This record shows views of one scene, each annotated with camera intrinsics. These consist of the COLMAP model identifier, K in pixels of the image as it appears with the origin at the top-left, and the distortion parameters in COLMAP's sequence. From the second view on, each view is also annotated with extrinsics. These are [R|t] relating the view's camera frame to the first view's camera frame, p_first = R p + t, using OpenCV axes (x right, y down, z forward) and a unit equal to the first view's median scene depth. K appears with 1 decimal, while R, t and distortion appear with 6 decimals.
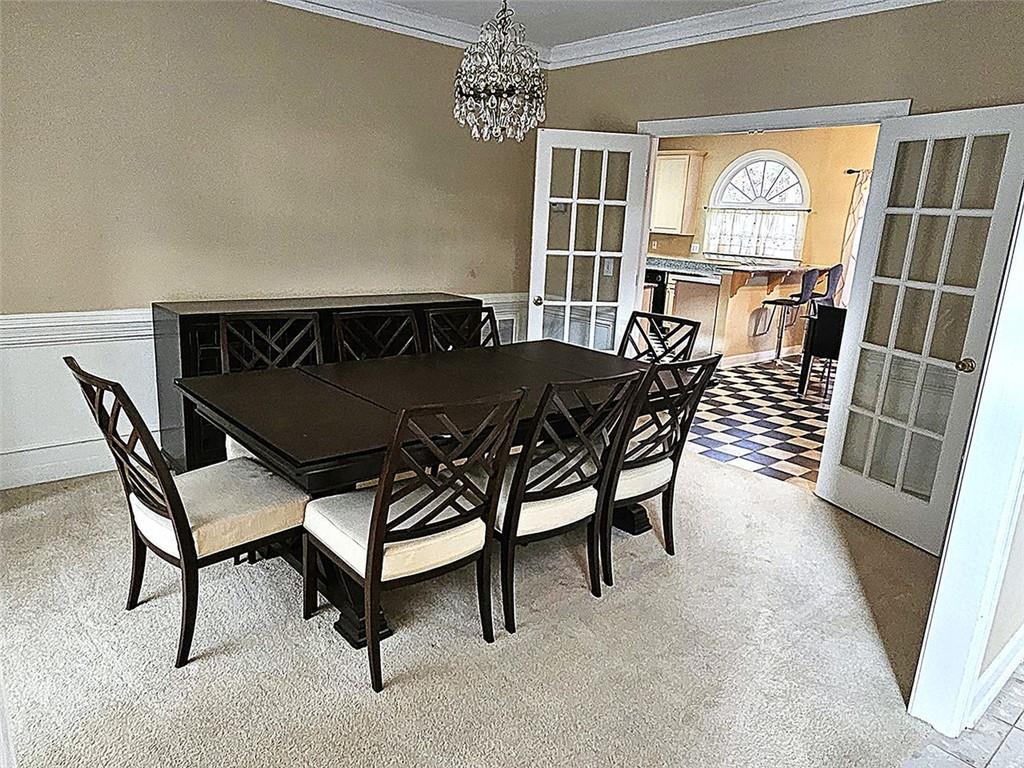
lens RADIAL K [[689.7, 0, 511.4], [0, 689.7, 386.1], [0, 0, 1]] dist [0.002207, 0.000163]
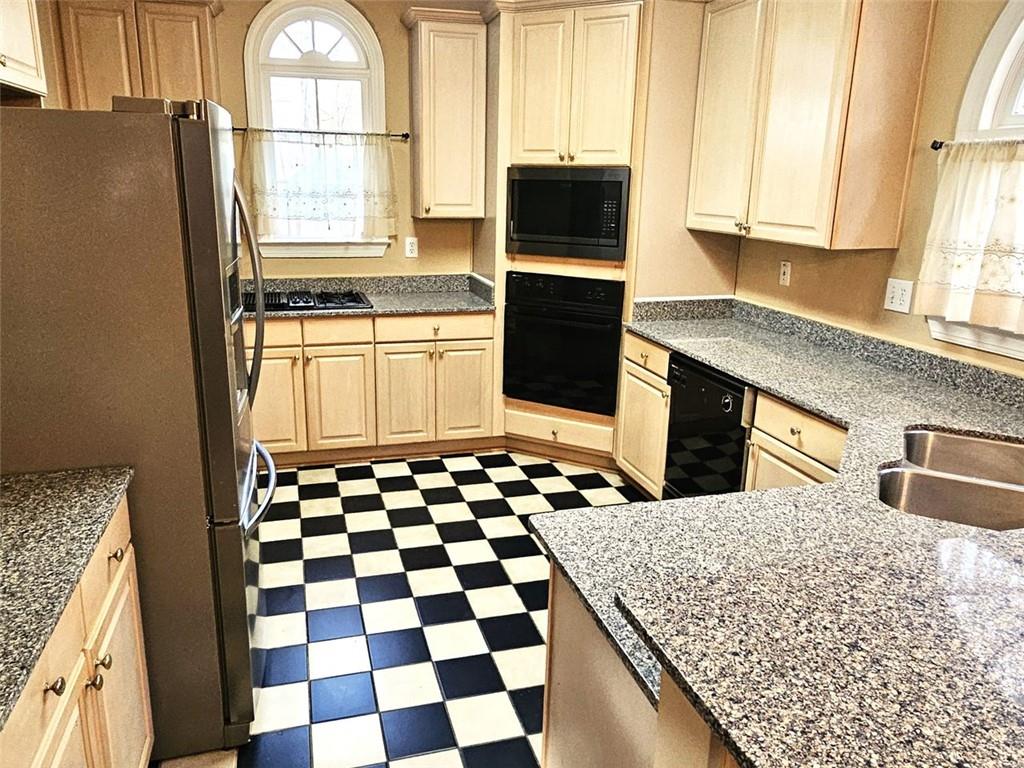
lens RADIAL K [[756.2, 0, 511.3], [0, 756.2, 382.8], [0, 0, 1]] dist [-0.004697, -0.001521]
pose [[0.906780, 0.081016, -0.413746, 0.260119], [-0.078628, 0.996643, 0.022829, -0.164425], [0.414206, 0.011831, 0.910106, 0.681546]]
